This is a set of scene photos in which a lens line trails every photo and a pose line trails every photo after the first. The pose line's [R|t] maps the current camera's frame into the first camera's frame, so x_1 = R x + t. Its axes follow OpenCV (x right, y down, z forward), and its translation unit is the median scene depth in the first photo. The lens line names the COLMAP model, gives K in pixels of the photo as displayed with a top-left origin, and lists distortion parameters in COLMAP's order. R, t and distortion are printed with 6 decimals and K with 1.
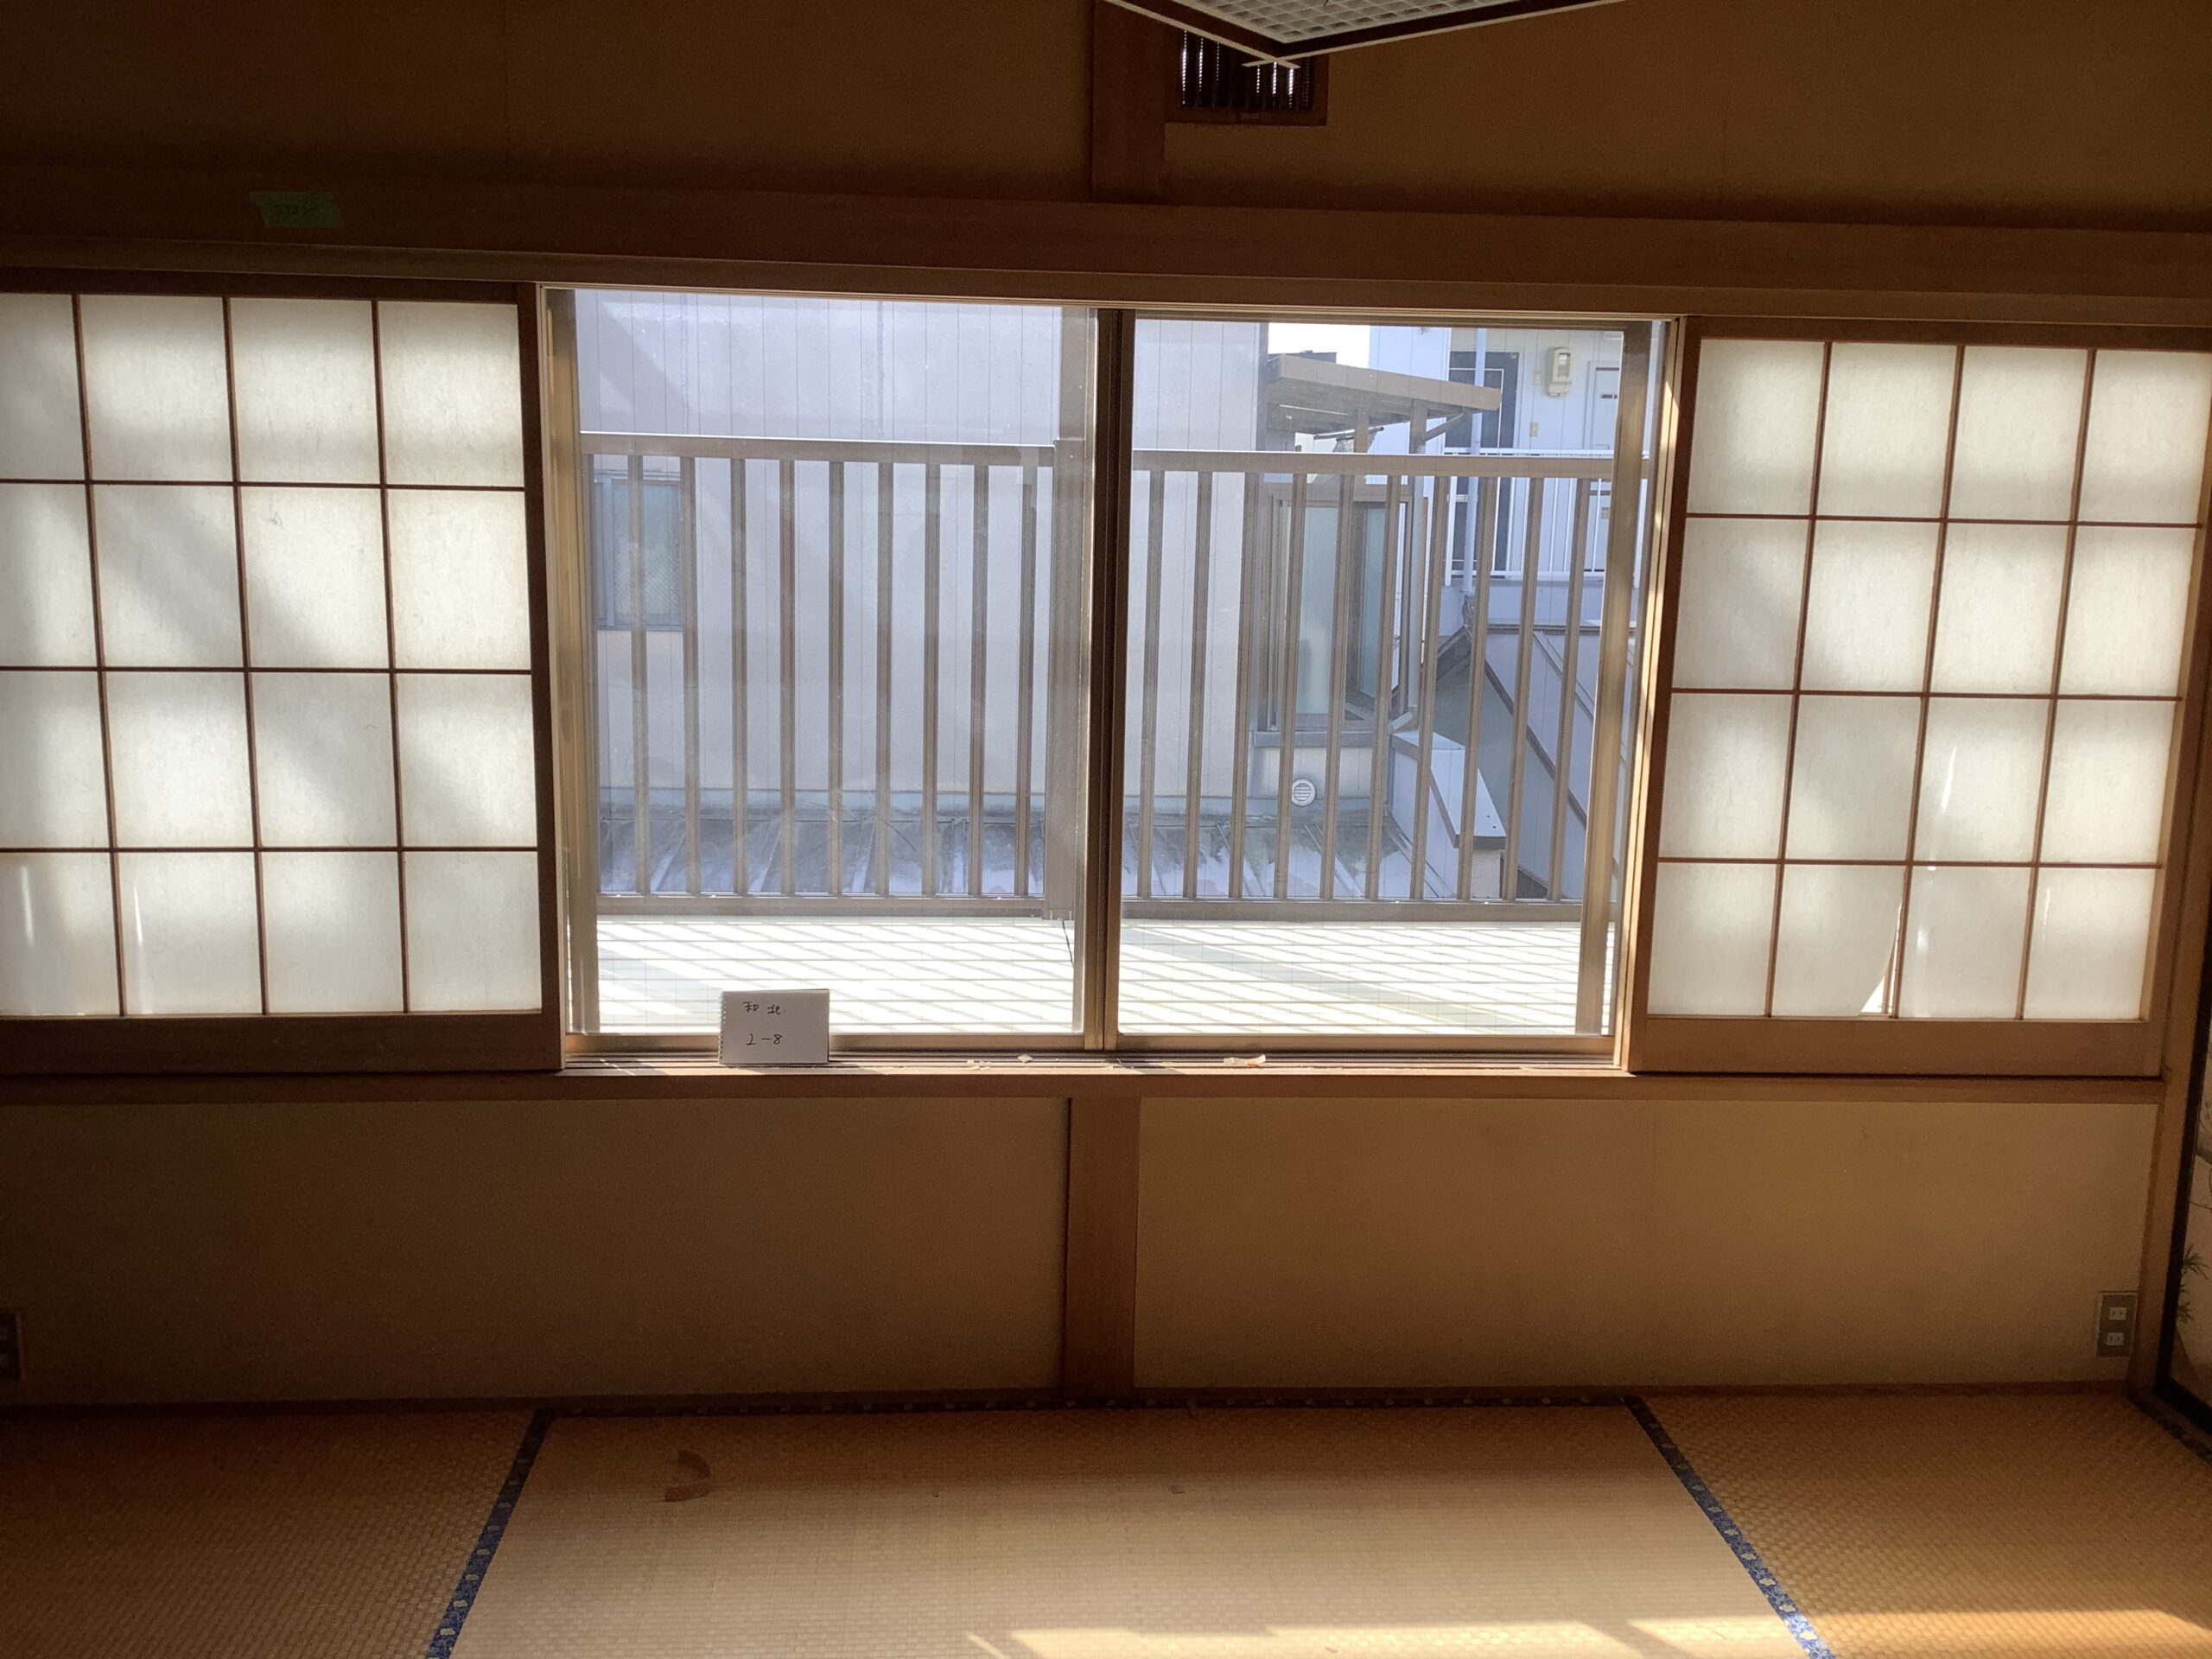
lens RADIAL K [[1987.8, 0, 1106.3], [0, 1987.8, 832.2], [0, 0, 1]] dist [0.100658, -0.157443]
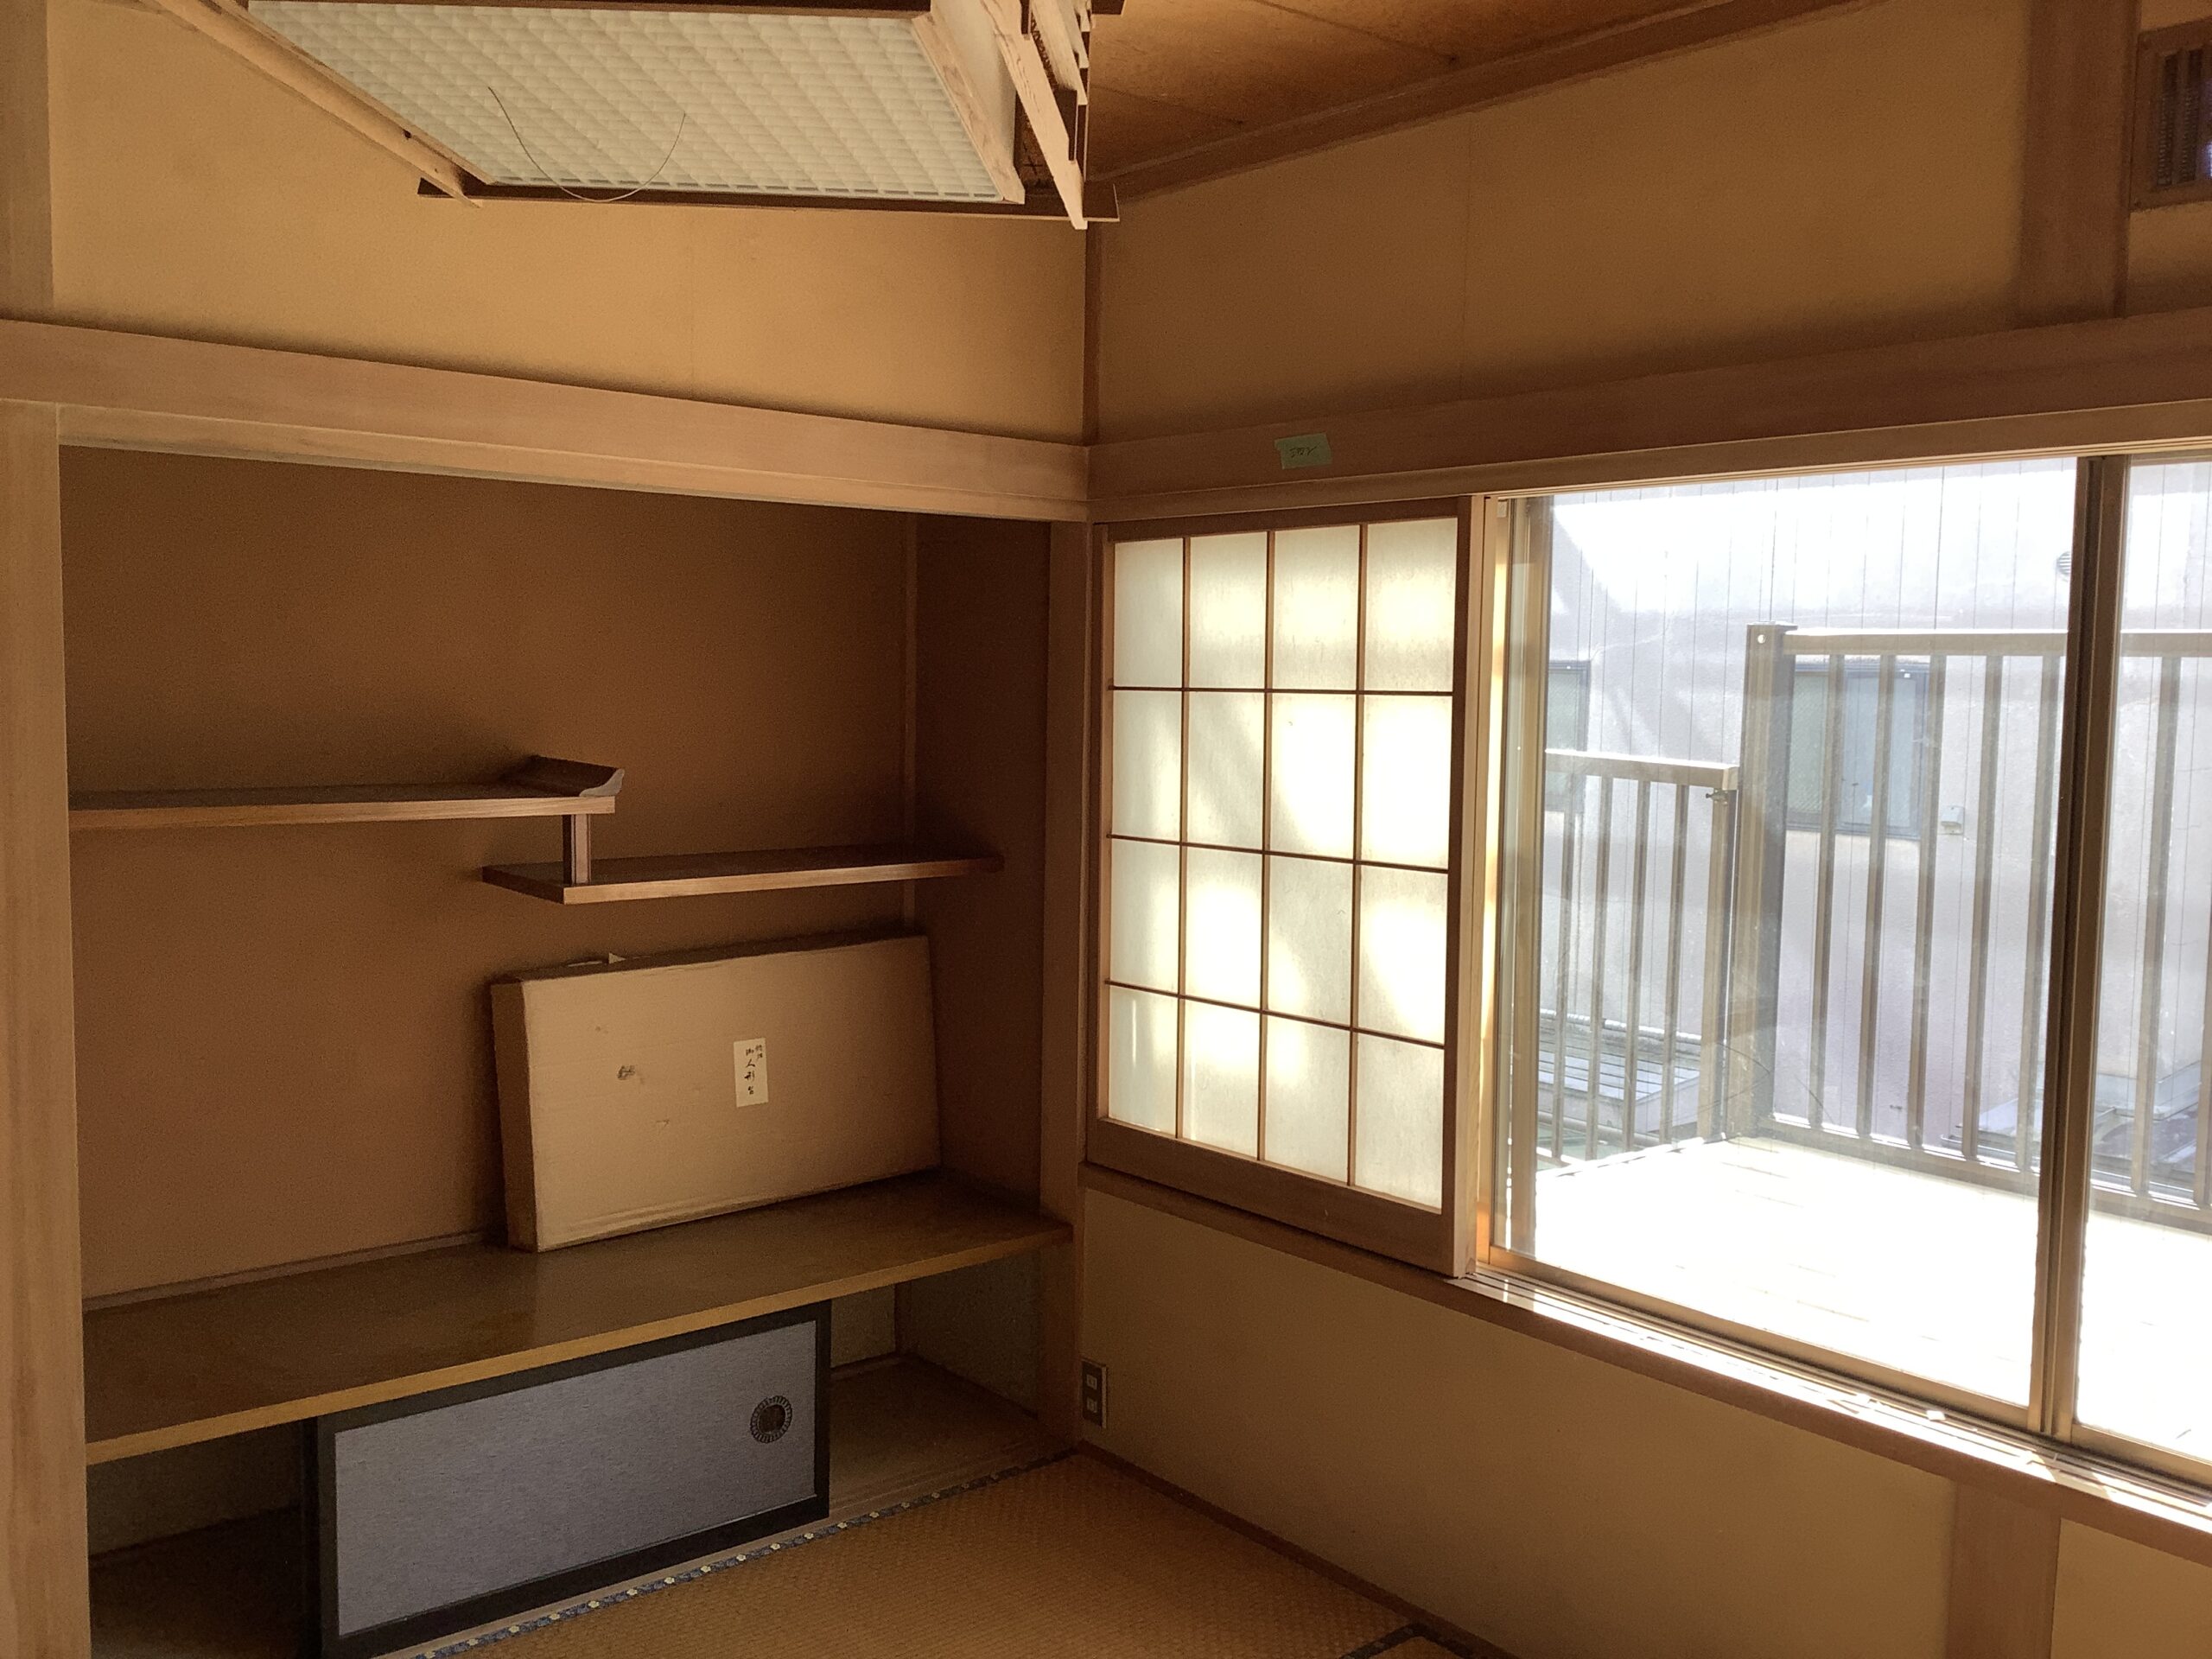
lens RADIAL K [[1987.8, 0, 1106.3], [0, 1987.8, 832.2], [0, 0, 1]] dist [0.100658, -0.157443]
pose [[0.560625, 0.051963, -0.826438, 0.436253], [-0.135597, 0.990318, -0.029717, -0.045392], [0.816892, 0.128723, 0.562243, 0.285185]]
